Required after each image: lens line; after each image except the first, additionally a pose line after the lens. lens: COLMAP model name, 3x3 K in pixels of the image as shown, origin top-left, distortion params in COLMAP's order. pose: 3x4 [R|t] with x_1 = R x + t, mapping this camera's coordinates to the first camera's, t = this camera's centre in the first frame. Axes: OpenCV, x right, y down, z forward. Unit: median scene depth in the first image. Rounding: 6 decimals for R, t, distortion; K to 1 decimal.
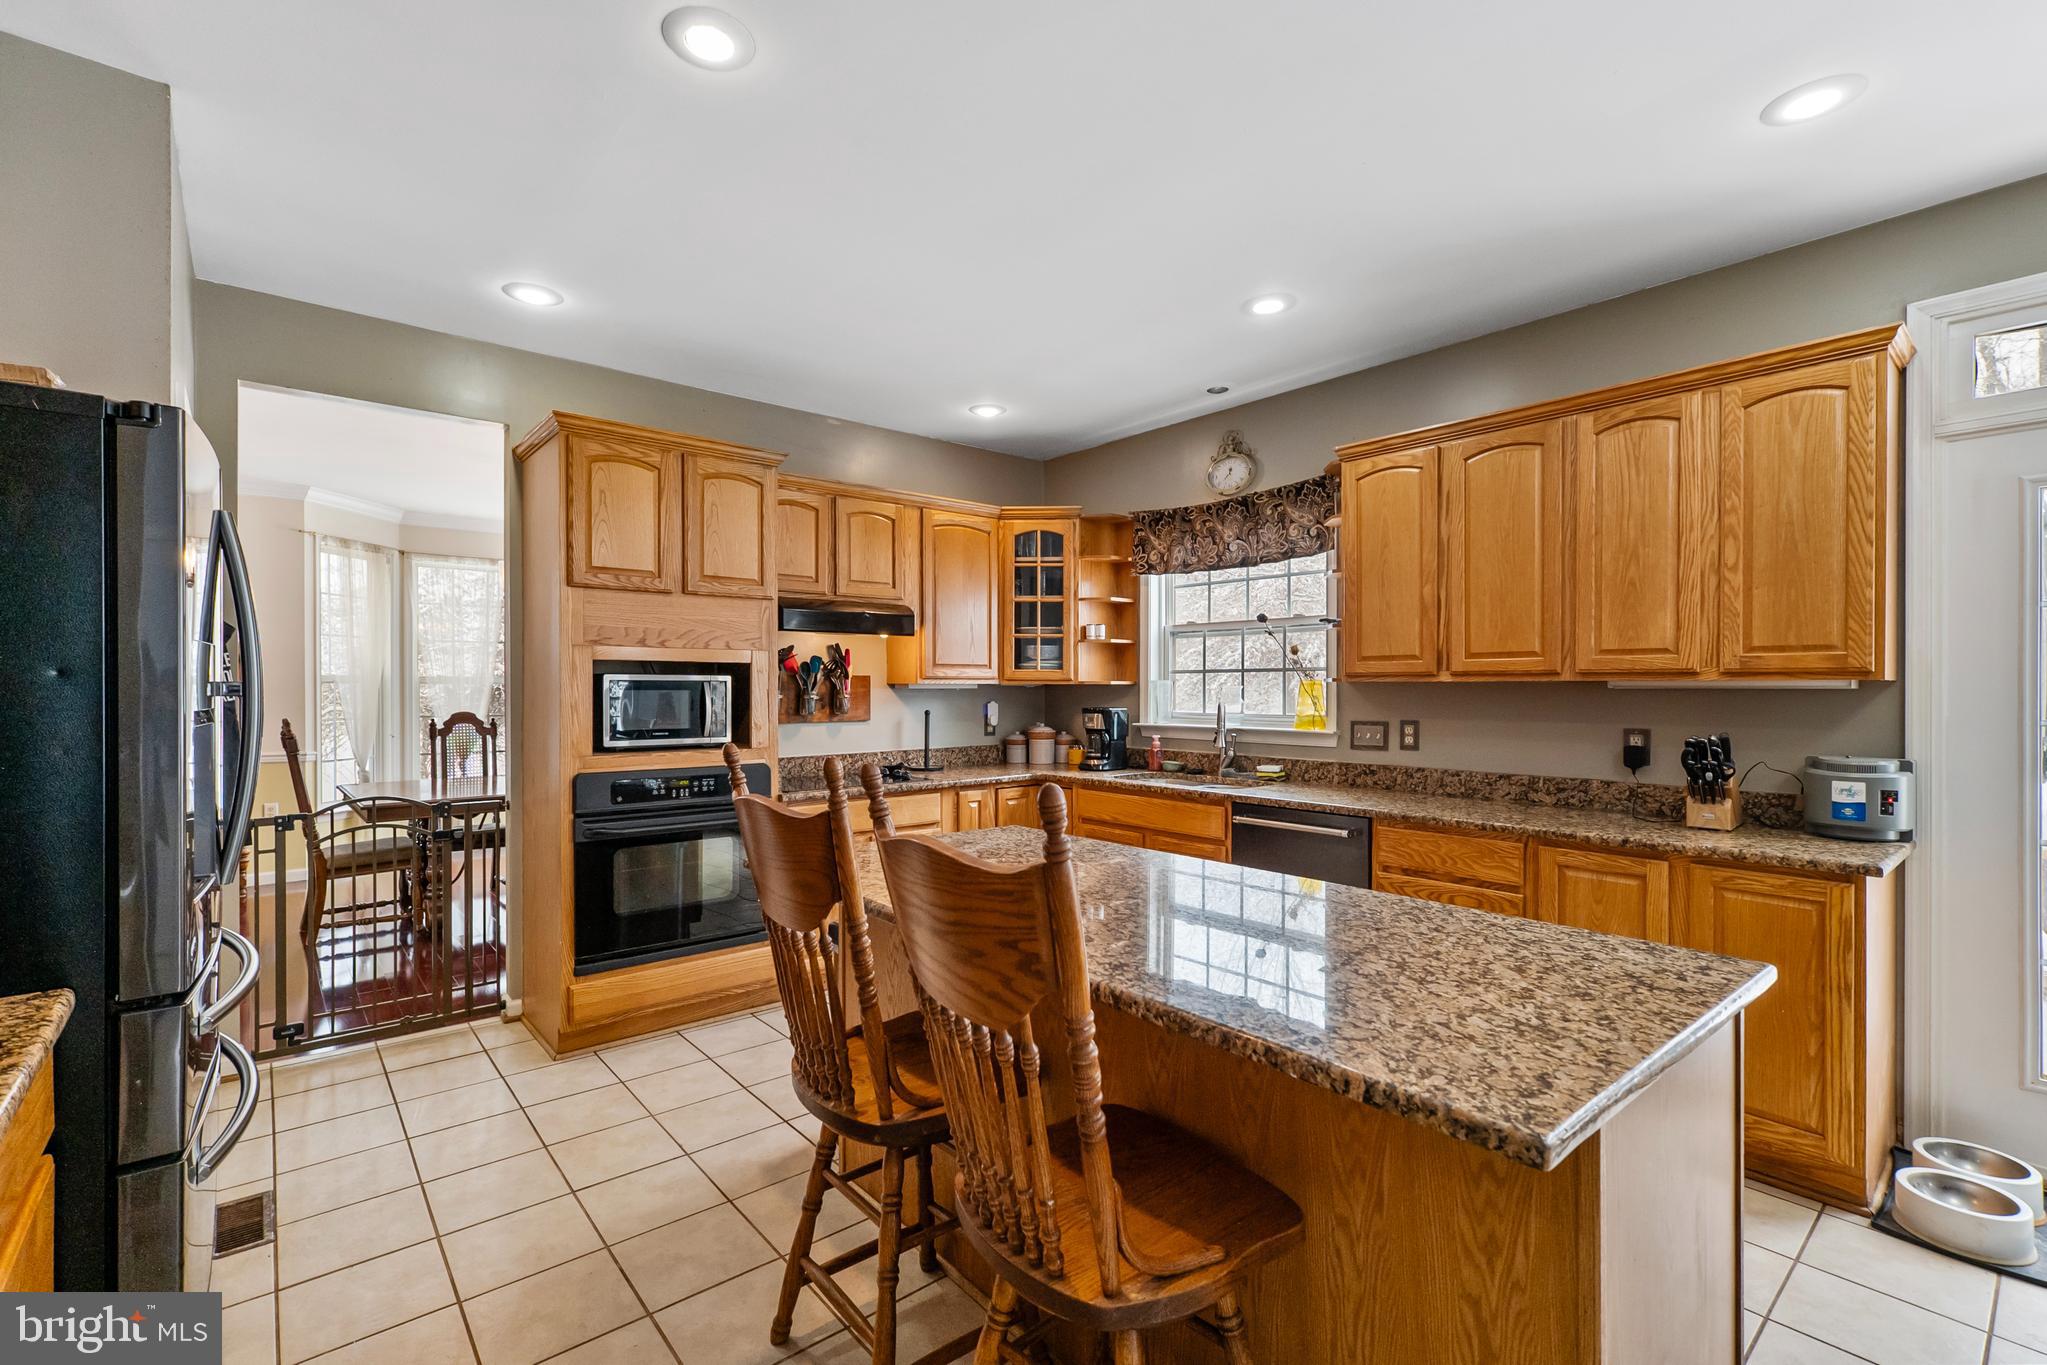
lens RADIAL K [[897.4, 0, 1005.5], [0, 897.4, 688.7], [0, 0, 1]] dist [0.002921, 0.000664]
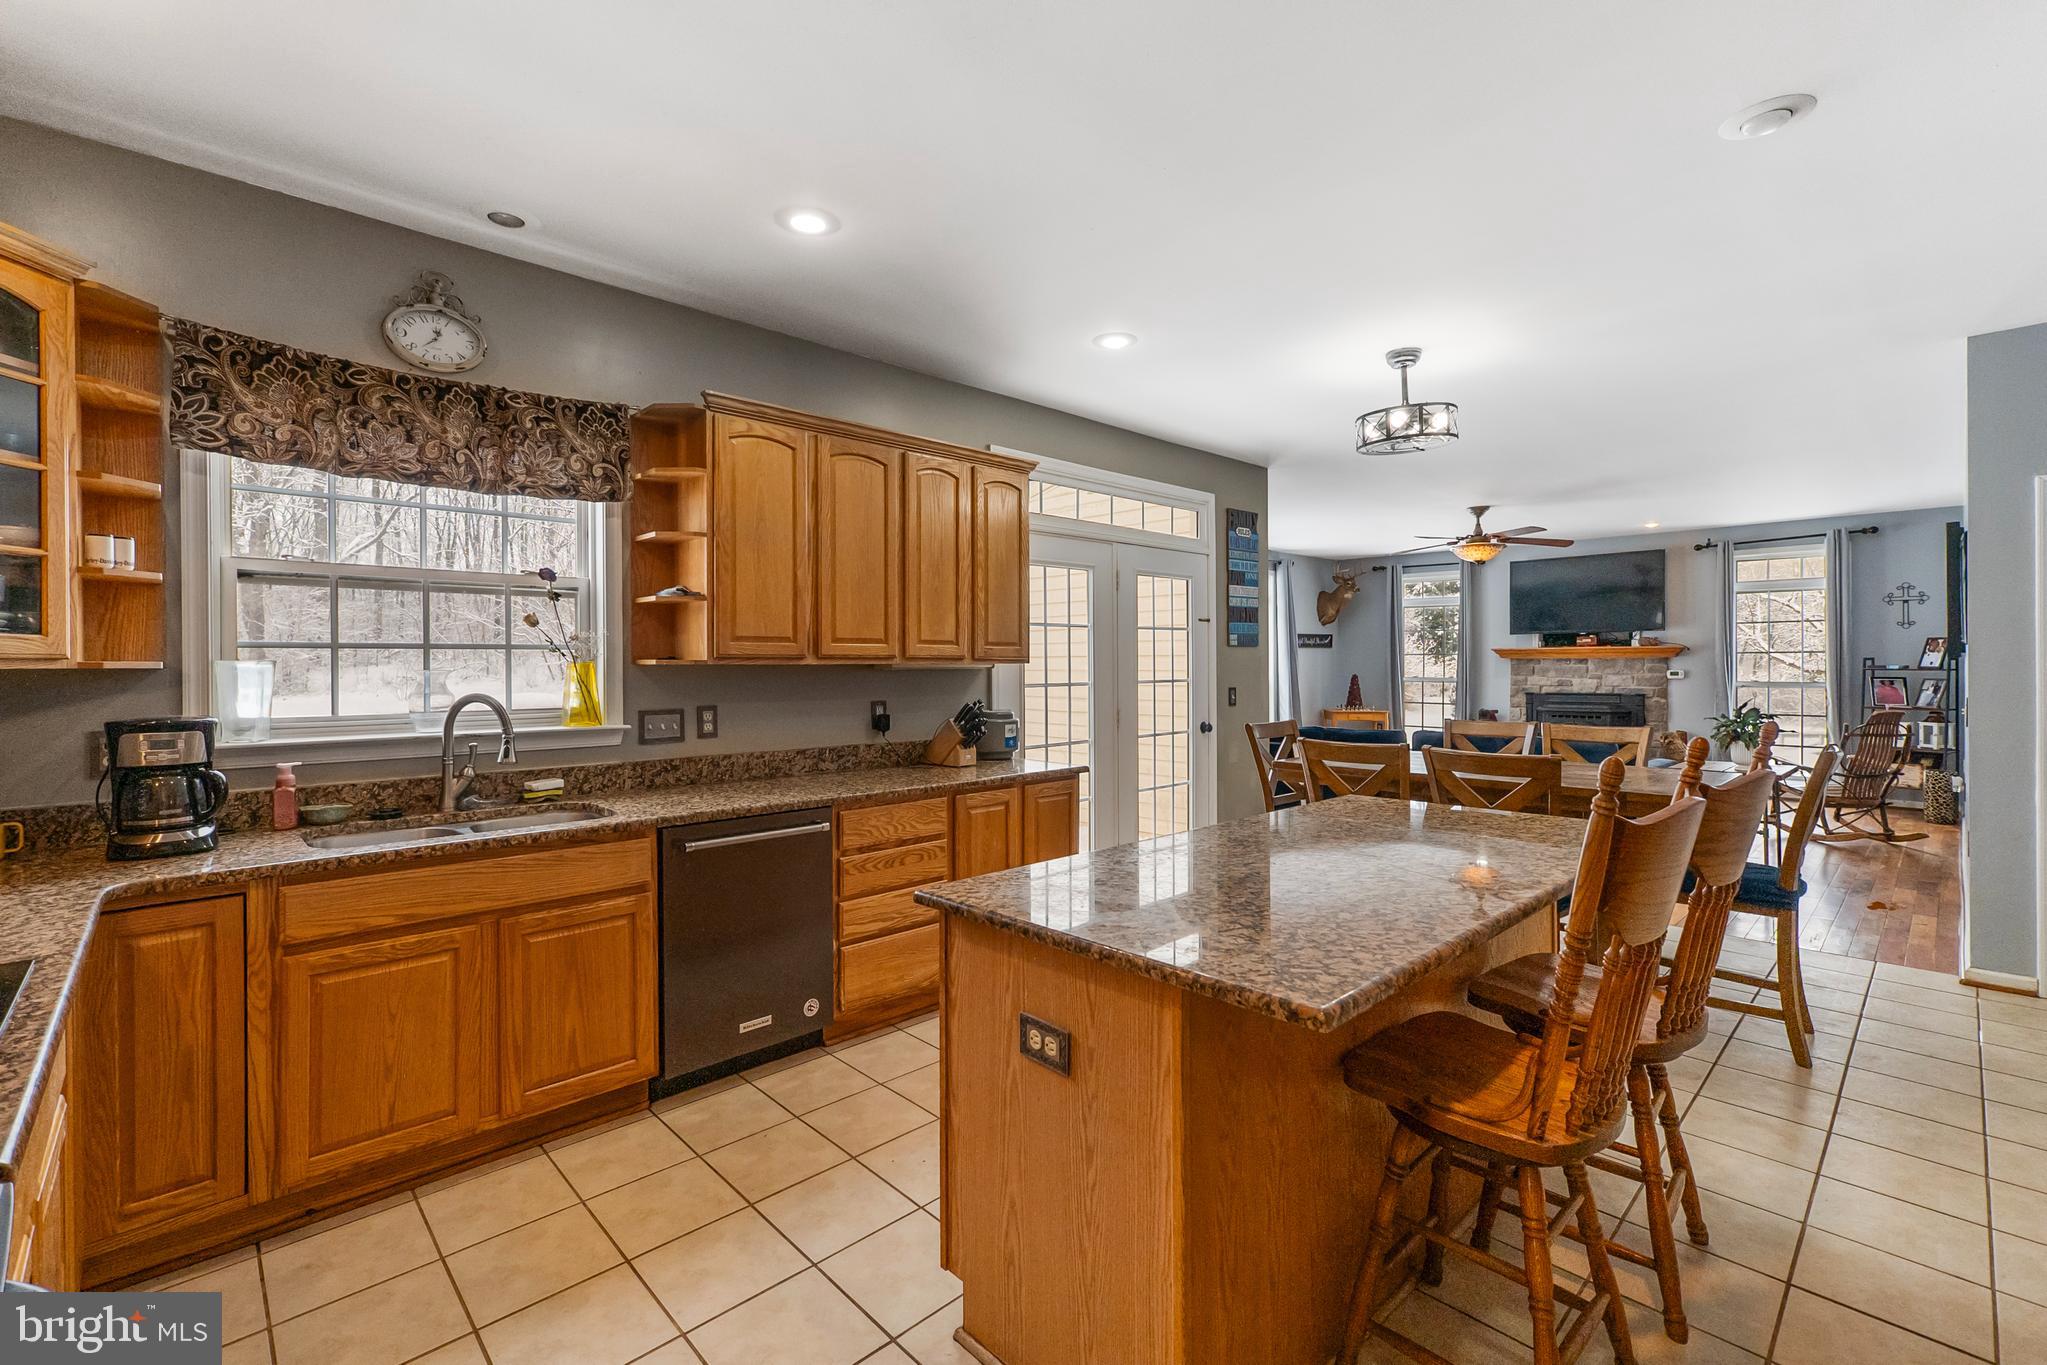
lens RADIAL K [[883.0, 0, 1011.3], [0, 883.0, 667.9], [0, 0, 1]] dist [0.000405, 0.000354]
pose [[-0.063521, -0.007393, 0.997953, -0.543866], [0.004402, 0.999961, 0.007688, -0.010808], [-0.997971, 0.004881, -0.063486, 0.846339]]
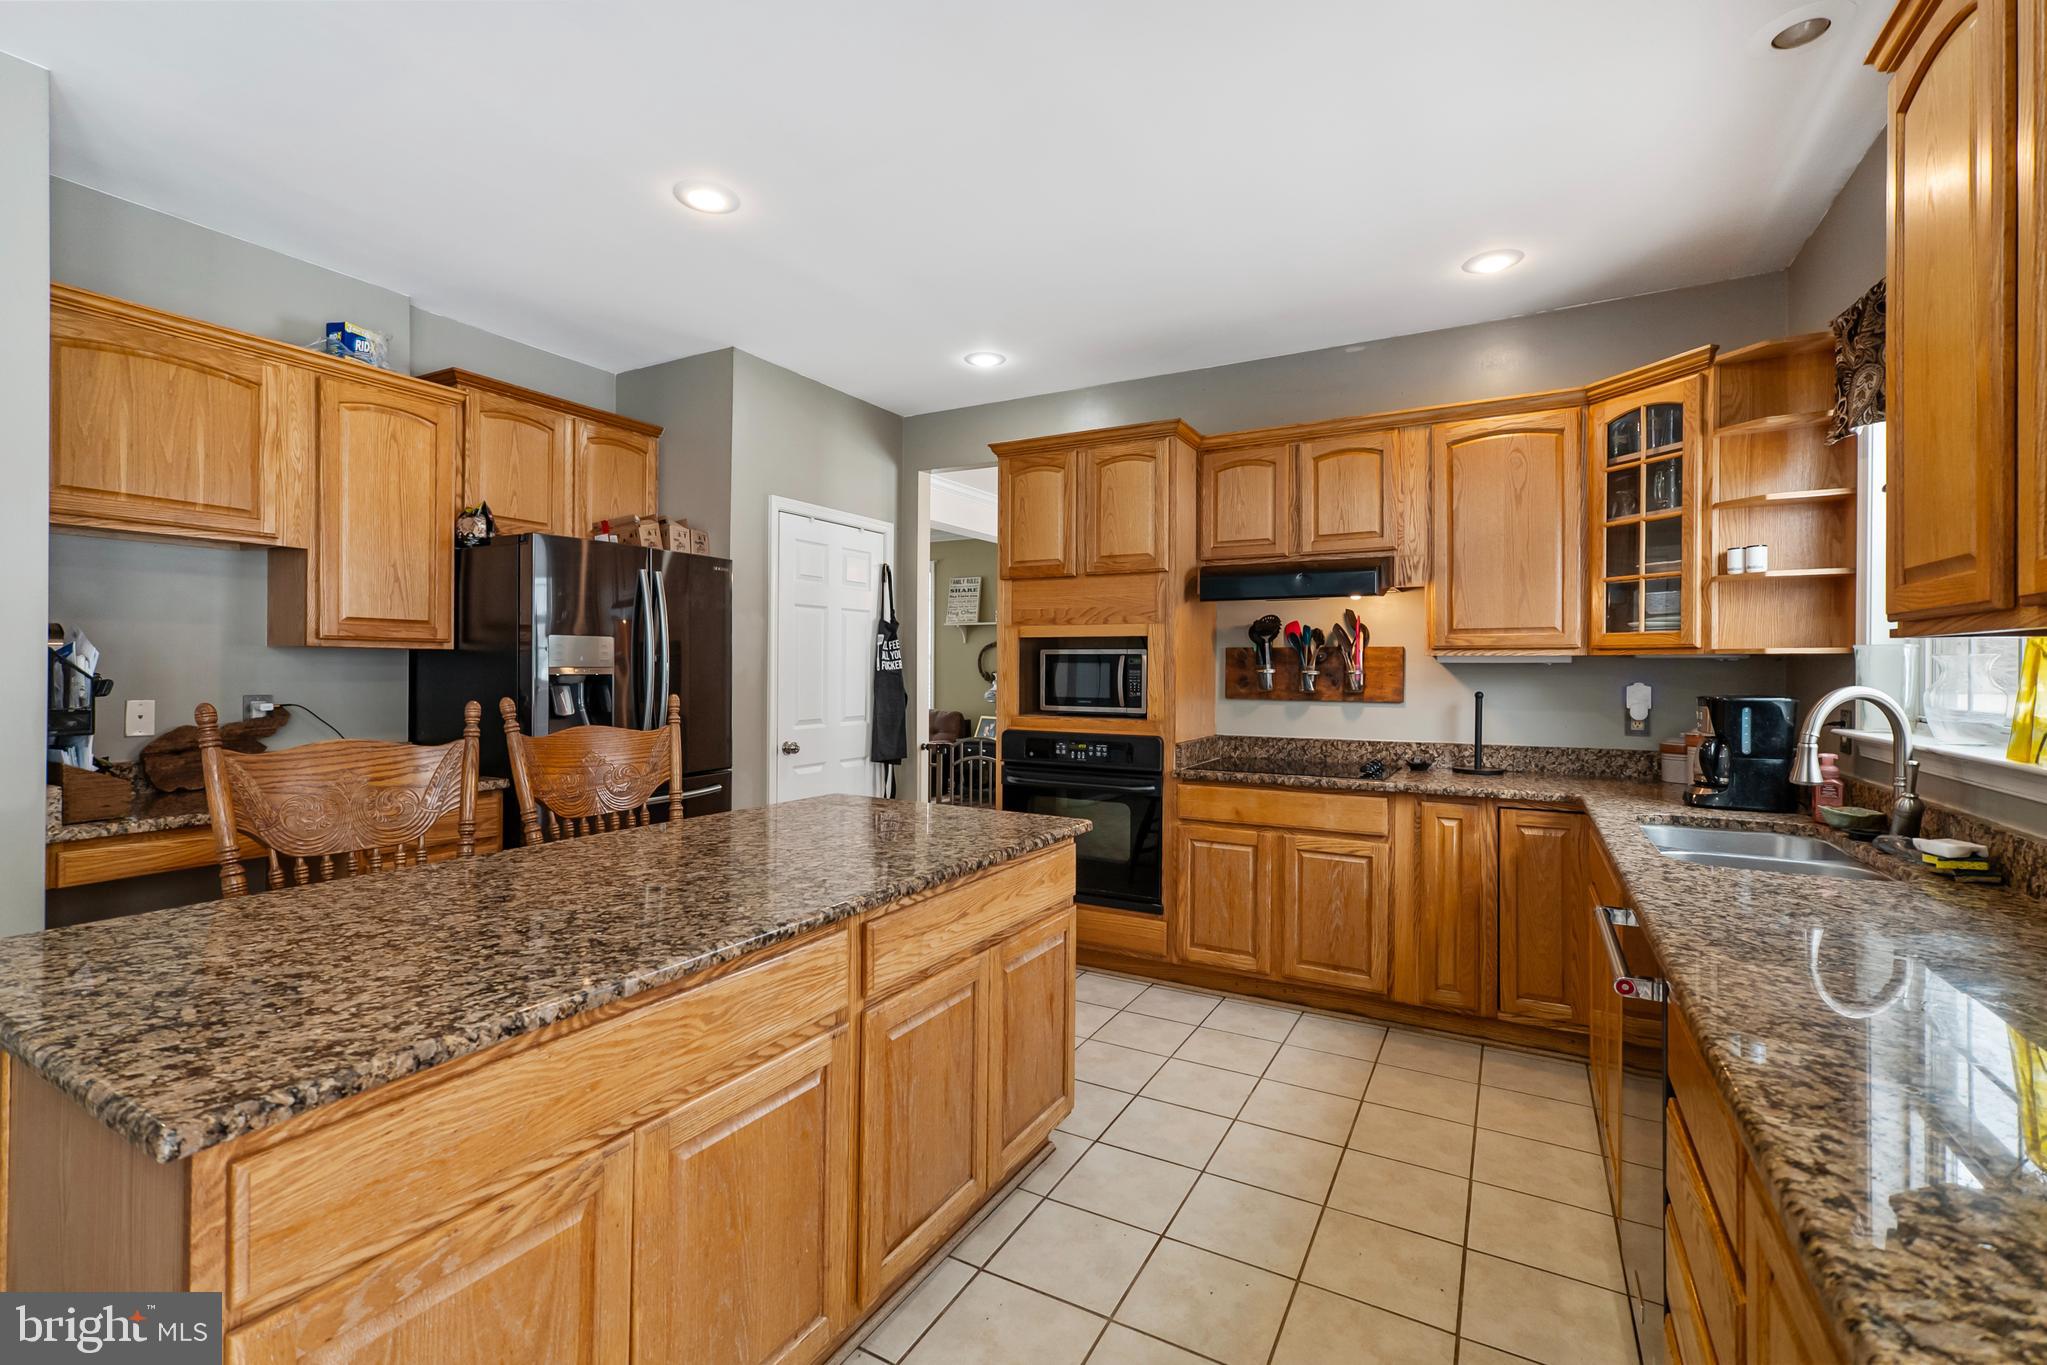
lens RADIAL K [[888.5, 0, 1014.4], [0, 888.5, 665.1], [0, 0, 1]] dist [0.004183, 0.000284]
pose [[0.358116, 0.000209, -0.933677, 0.666313], [-0.006032, 0.999980, -0.002090, 0.007970], [0.933658, 0.006380, 0.358110, 0.554208]]
